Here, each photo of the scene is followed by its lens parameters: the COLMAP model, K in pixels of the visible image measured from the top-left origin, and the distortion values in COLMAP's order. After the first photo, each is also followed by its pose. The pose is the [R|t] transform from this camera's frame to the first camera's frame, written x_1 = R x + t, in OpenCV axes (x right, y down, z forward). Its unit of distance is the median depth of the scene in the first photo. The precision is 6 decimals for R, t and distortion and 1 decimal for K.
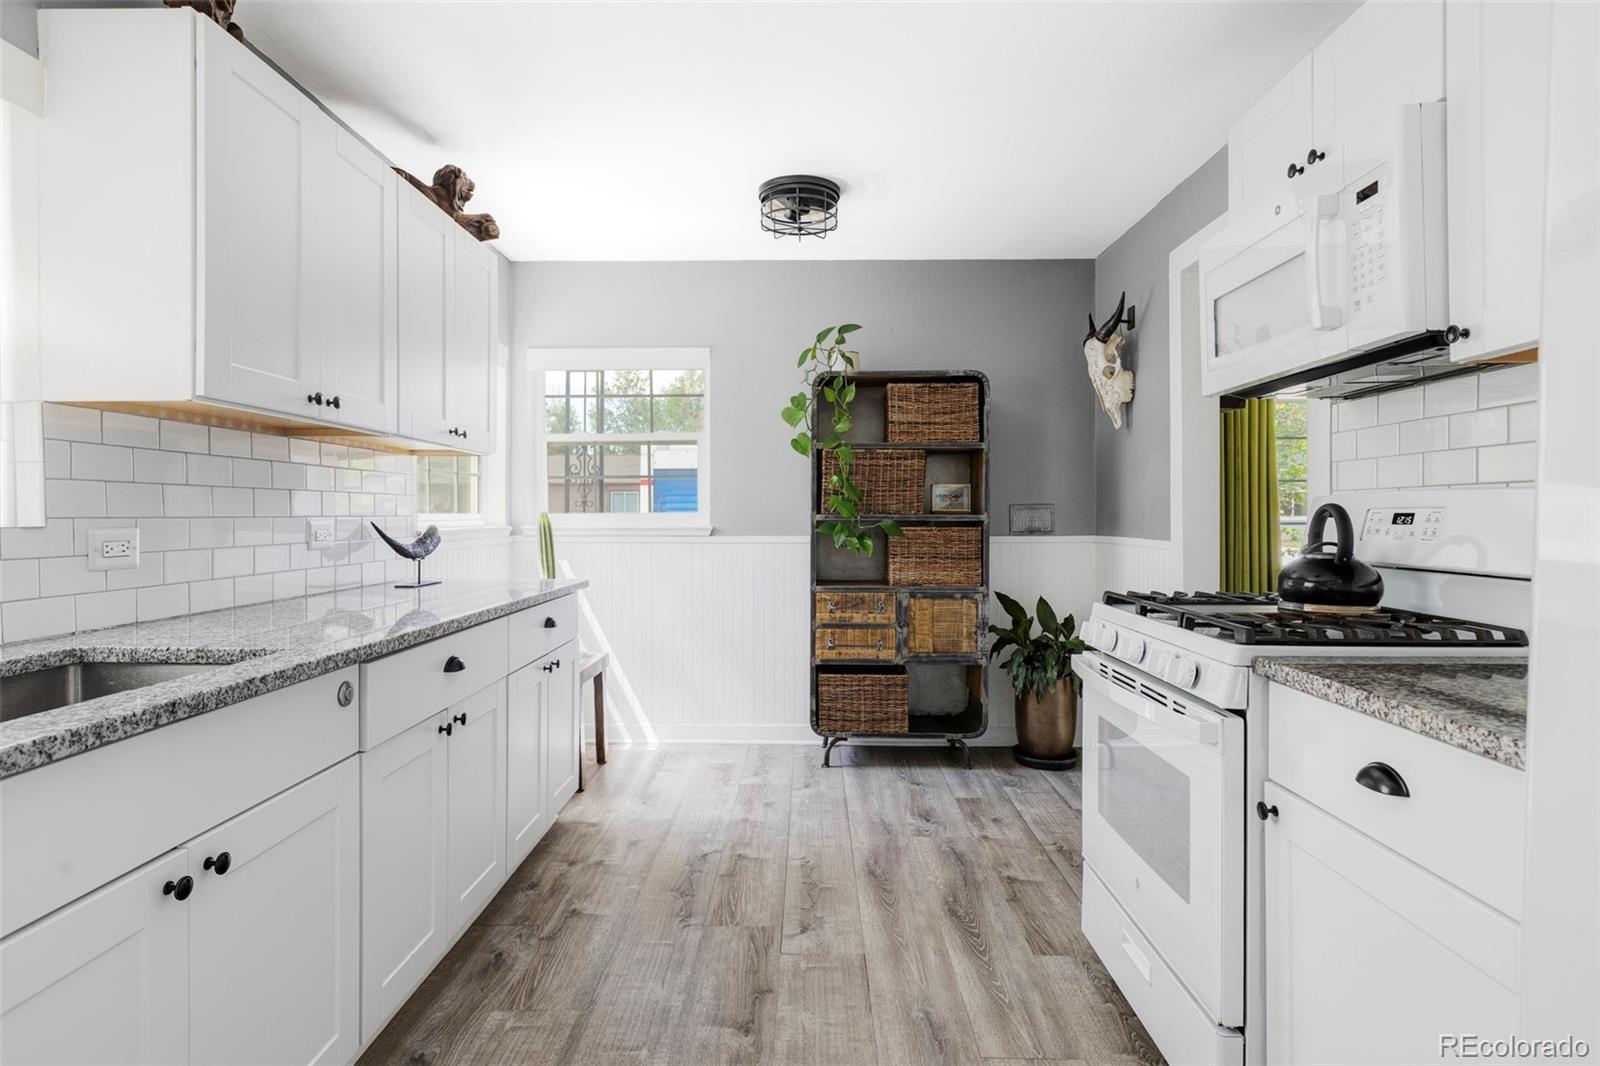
lens RADIAL K [[868.1, 0, 789.9], [0, 868.1, 532.7], [0, 0, 1]] dist [0.018131, 0.000745]
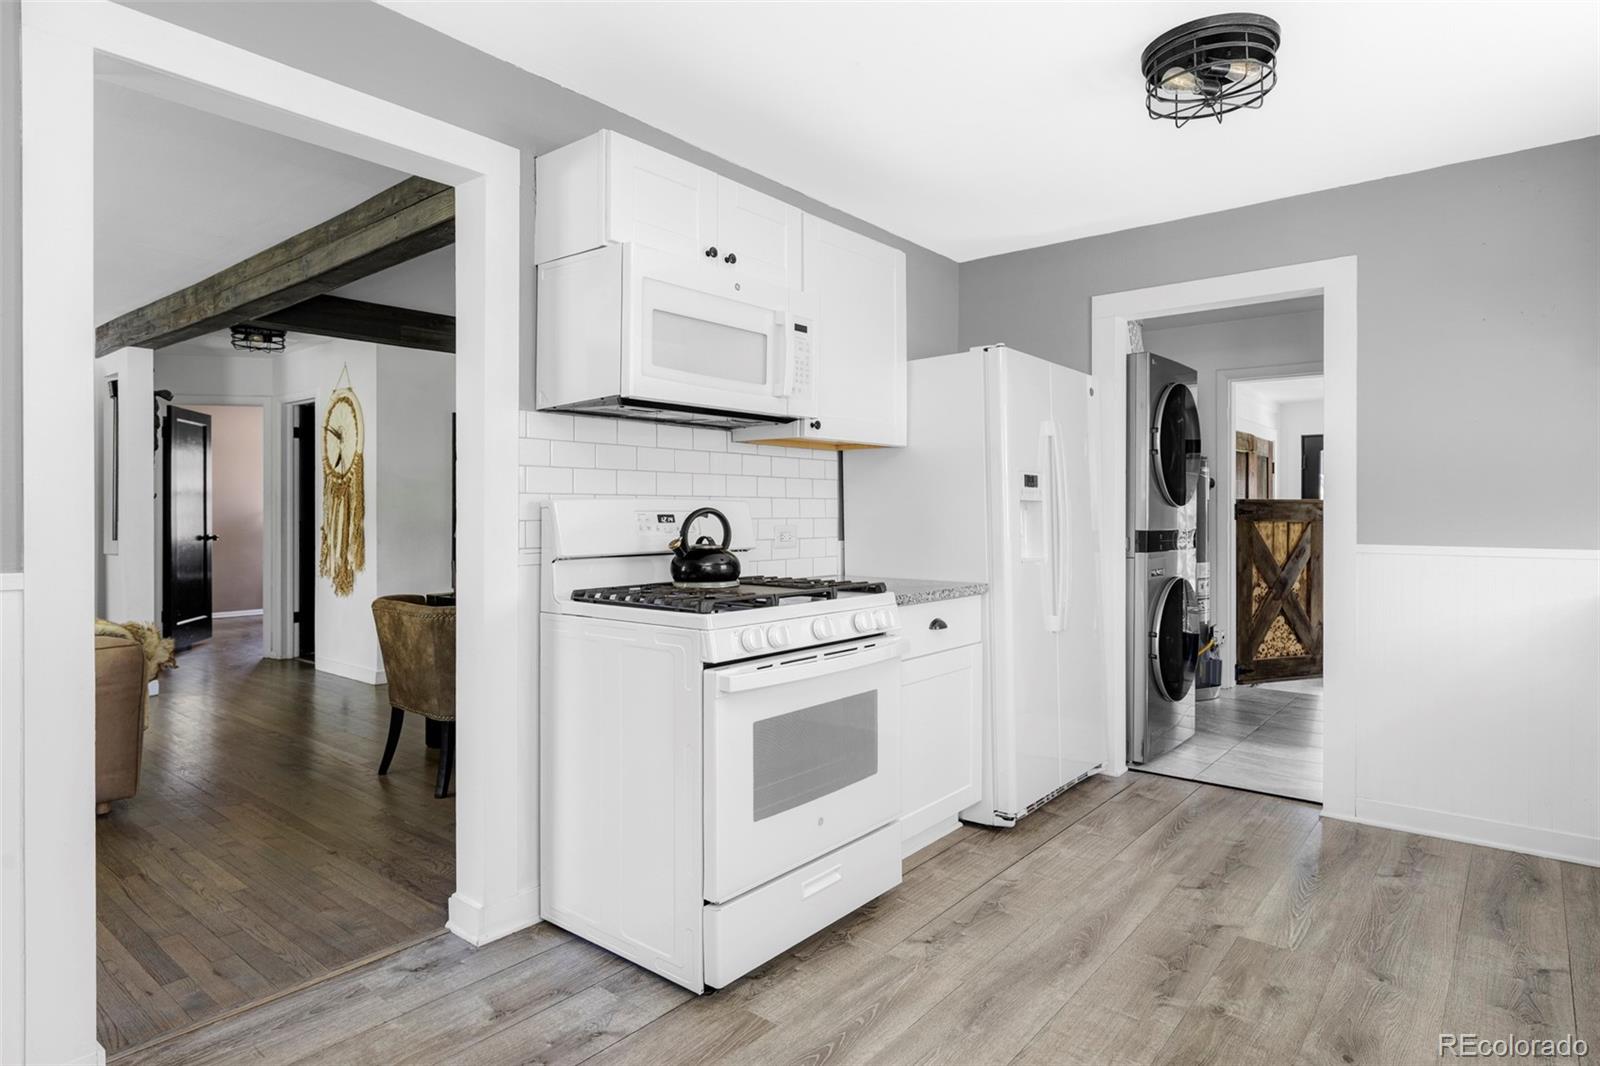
lens RADIAL K [[868.1, 0, 812.3], [0, 868.1, 520.2], [0, 0, 1]] dist [0.018131, 0.000745]
pose [[-0.802947, -0.000291, 0.596050, -0.299811], [0.008242, 0.999899, 0.011592, -0.027087], [-0.595993, 0.014220, -0.802863, 1.944650]]
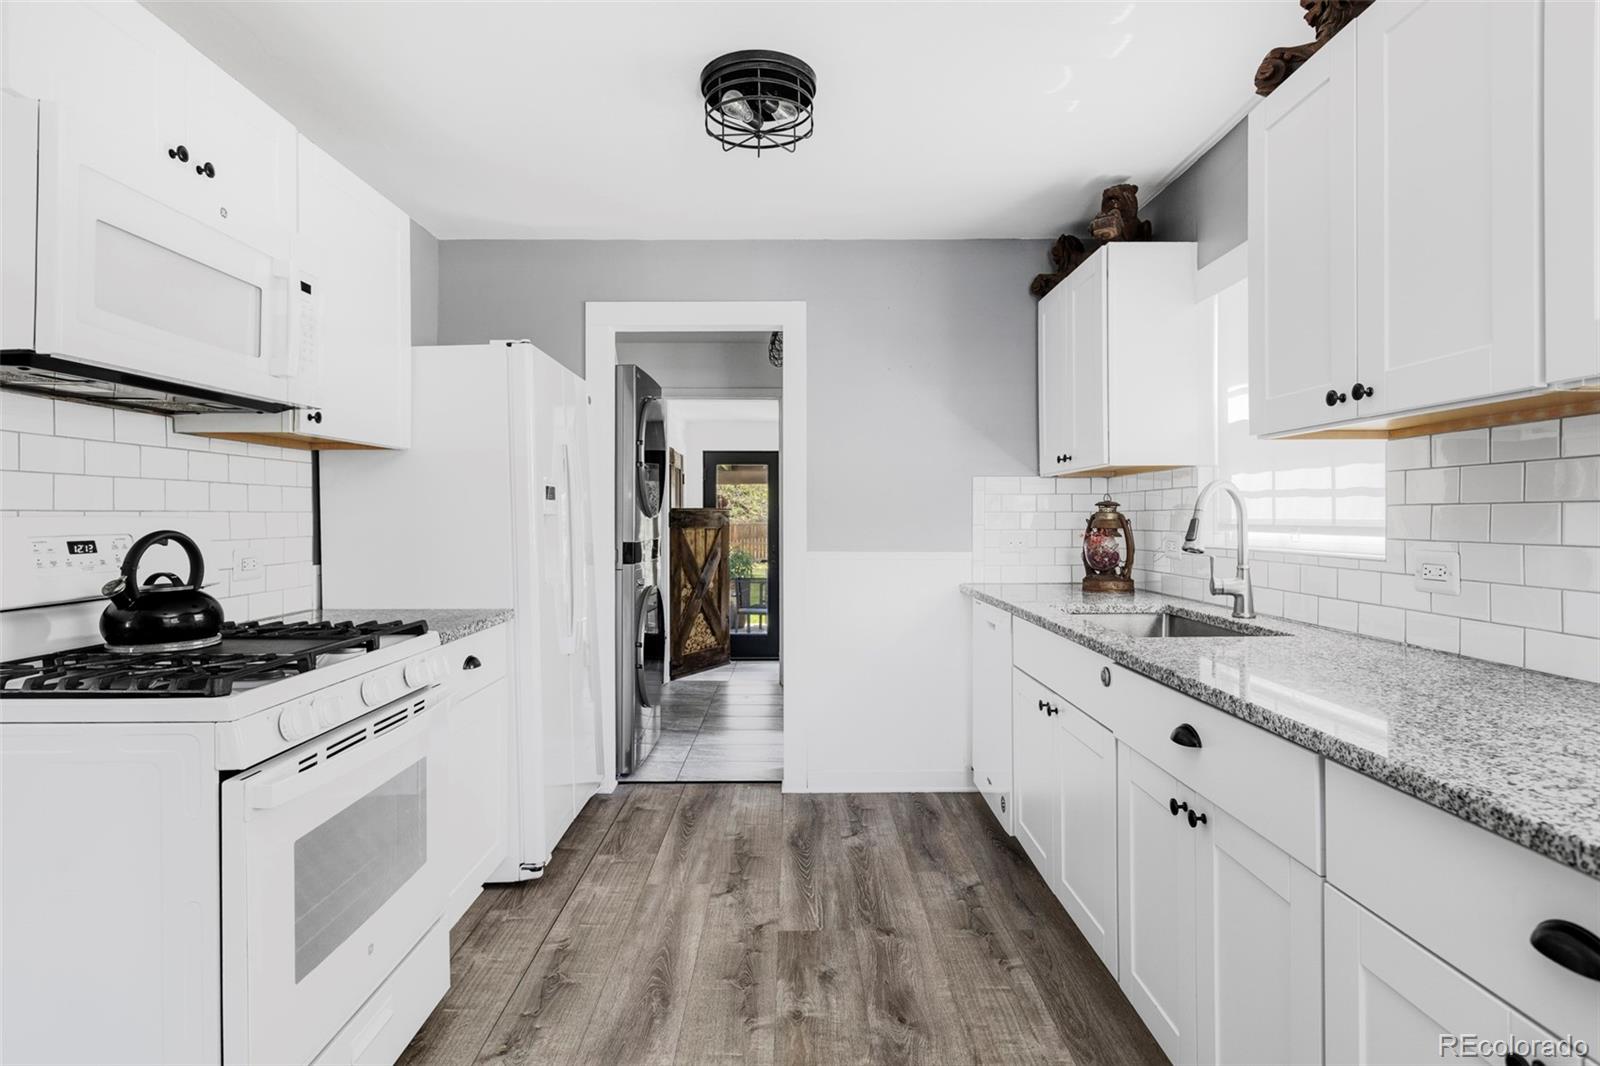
lens RADIAL K [[868.1, 0, 785.2], [0, 868.1, 520.5], [0, 0, 1]] dist [0.018131, 0.000745]
pose [[-0.999910, 0.003118, -0.013068, -0.004917], [0.002949, 0.999913, 0.012873, -0.052247], [0.013107, 0.012833, -0.999832, 1.885446]]
